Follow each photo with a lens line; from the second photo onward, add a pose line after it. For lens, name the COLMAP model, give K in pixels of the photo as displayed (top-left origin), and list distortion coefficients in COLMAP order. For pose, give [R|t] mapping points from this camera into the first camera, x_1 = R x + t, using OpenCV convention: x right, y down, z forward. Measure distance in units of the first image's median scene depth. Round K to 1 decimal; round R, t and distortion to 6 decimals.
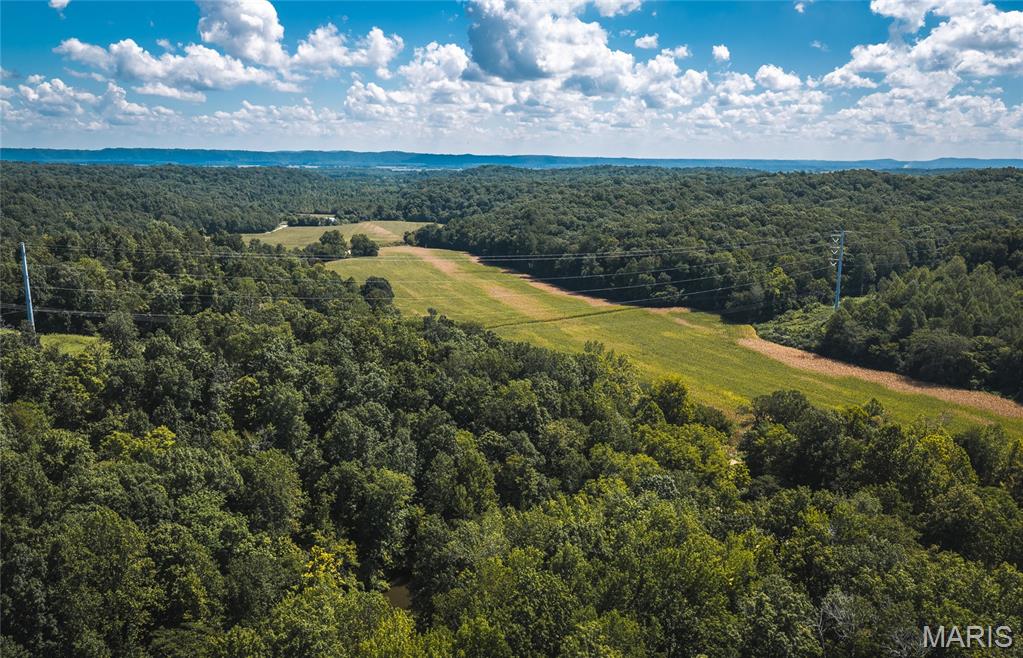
lens RADIAL K [[849.9, 0, 505.1], [0, 849.9, 318.2], [0, 0, 1]] dist [-0.000876, -0.008064]
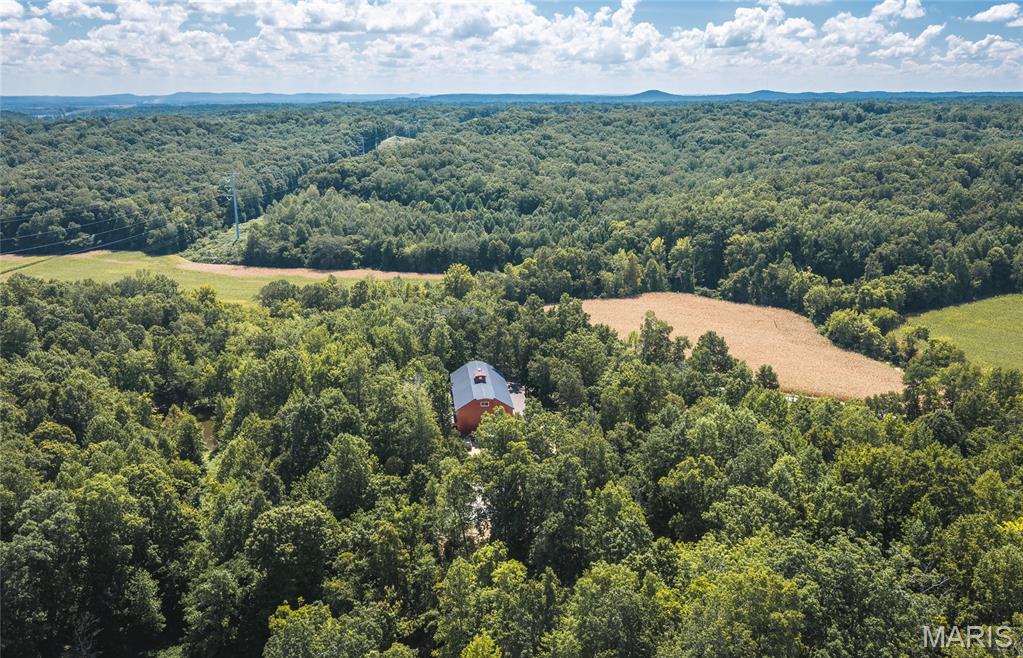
lens RADIAL K [[853.9, 0, 511.7], [0, 853.9, 334.9], [0, 0, 1]] dist [0.013372, -0.023517]
pose [[0.676929, -0.208176, 0.705995, -0.242868], [0.143580, 0.978091, 0.150740, 0.004012], [-0.721908, -0.000674, 0.691989, -0.187208]]
